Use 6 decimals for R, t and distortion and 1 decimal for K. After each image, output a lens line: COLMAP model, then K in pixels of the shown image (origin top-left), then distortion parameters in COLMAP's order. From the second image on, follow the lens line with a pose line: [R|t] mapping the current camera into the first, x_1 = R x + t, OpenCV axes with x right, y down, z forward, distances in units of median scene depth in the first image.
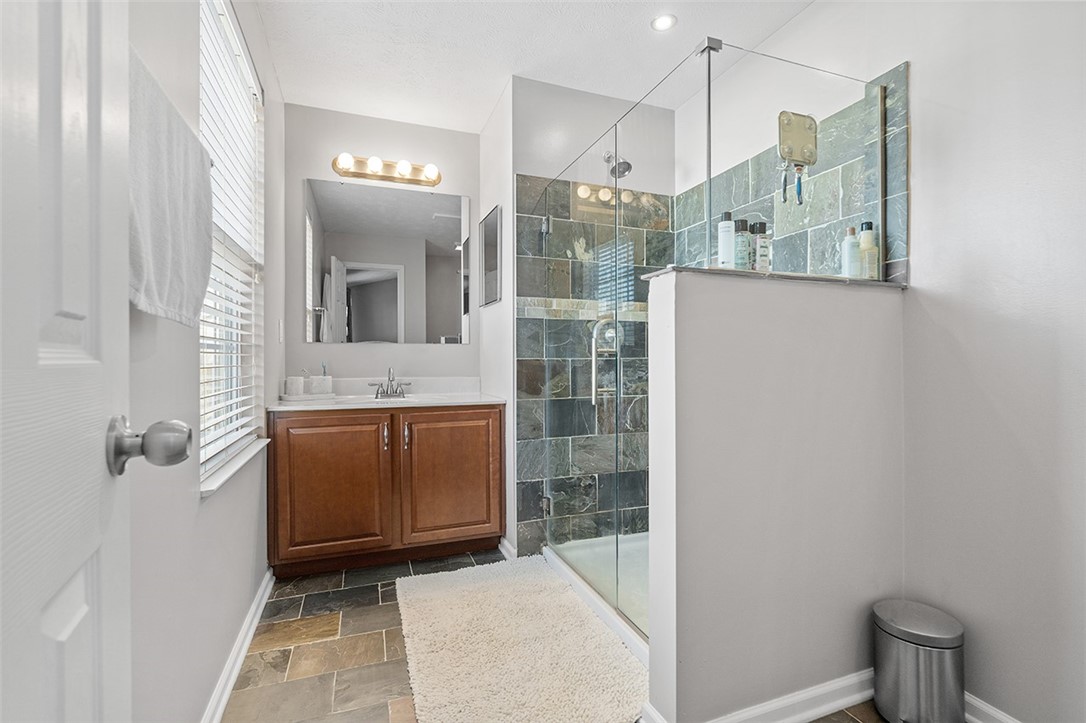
lens RADIAL K [[496.1, 0, 545.9], [0, 496.1, 367.2], [0, 0, 1]] dist [-0.000857, 0.000633]
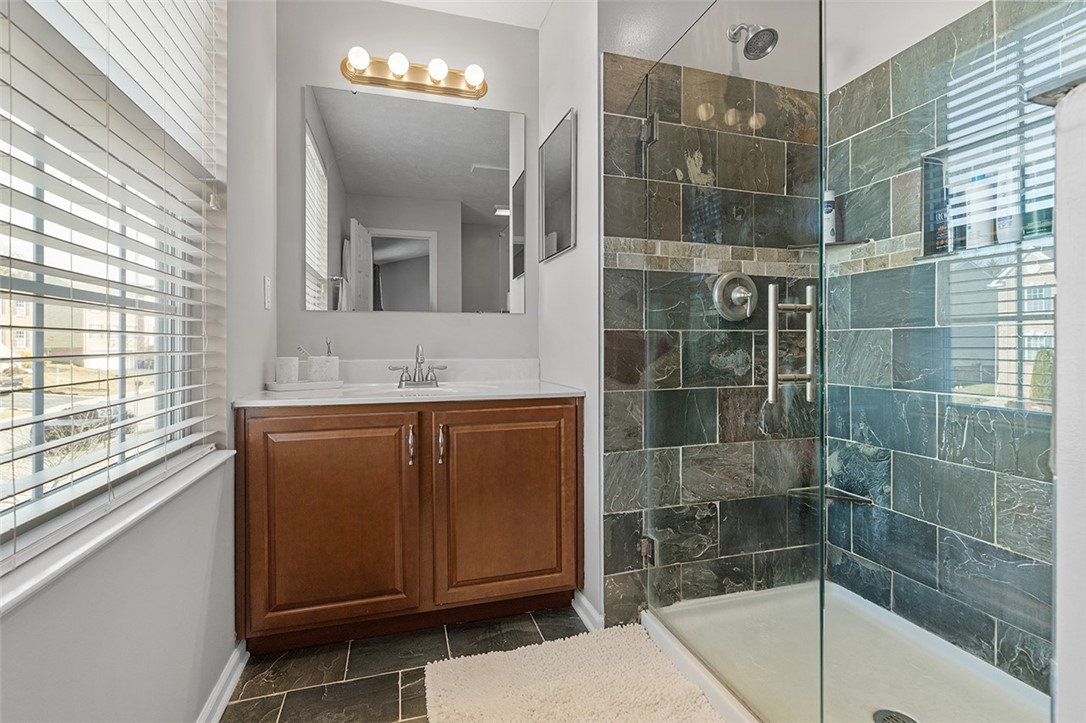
lens RADIAL K [[496.1, 0, 544.5], [0, 496.1, 350.0], [0, 0, 1]] dist [-0.000857, 0.000633]
pose [[0.998076, -0.000882, -0.061994, -0.095261], [0.000235, 0.999945, -0.010442, 0.016878], [0.062000, 0.010407, 0.998022, 0.321208]]
